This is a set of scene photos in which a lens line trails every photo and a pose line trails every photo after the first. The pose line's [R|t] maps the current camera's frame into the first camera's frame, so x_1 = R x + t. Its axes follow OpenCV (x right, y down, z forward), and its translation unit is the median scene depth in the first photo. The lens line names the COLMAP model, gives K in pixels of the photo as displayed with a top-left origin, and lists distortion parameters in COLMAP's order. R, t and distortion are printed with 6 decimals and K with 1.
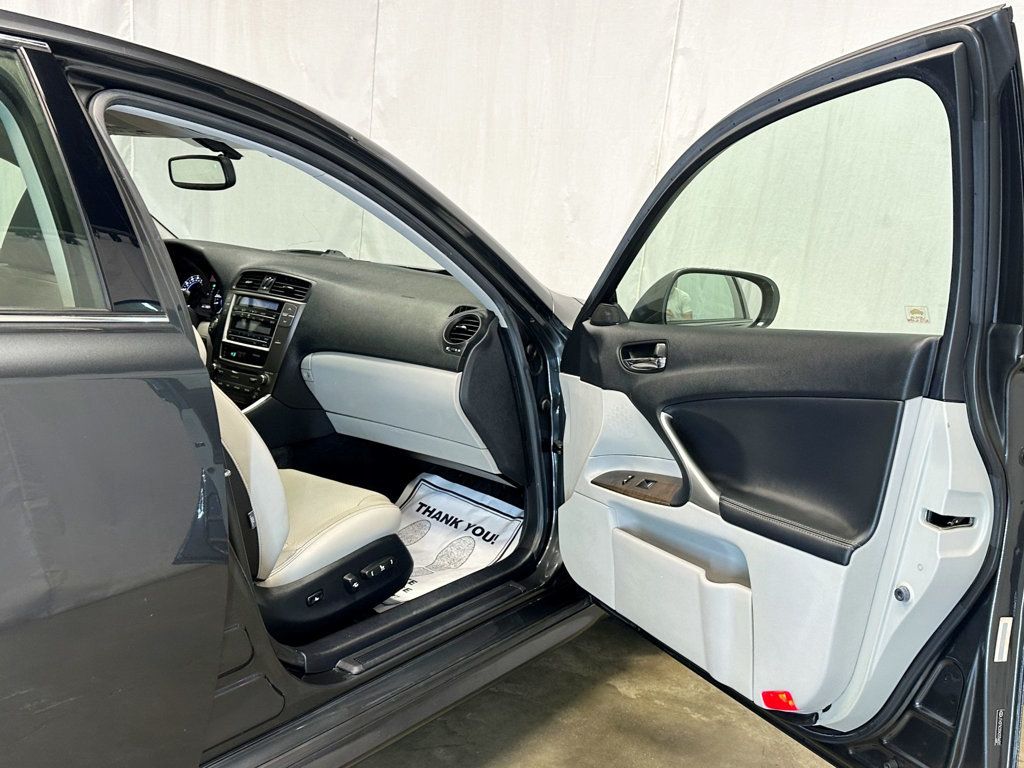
lens RADIAL K [[975.9, 0, 514.5], [0, 975.9, 369.5], [0, 0, 1]] dist [0.193241, -0.440052]
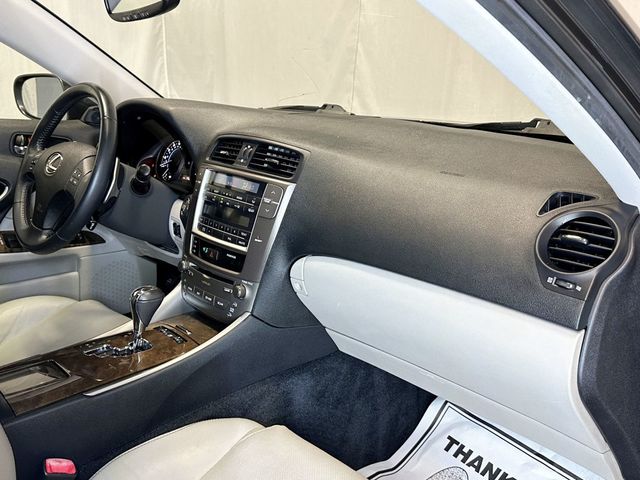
lens RADIAL K [[614.3, 0, 320.0], [0, 614.3, 240.0], [0, 0, 1]] dist [0.170208, -0.487181]
pose [[0.982043, 0.001327, -0.188653, -0.109384], [0.016710, 0.995434, 0.093983, -0.066040], [0.187916, -0.095448, 0.977536, 0.555250]]
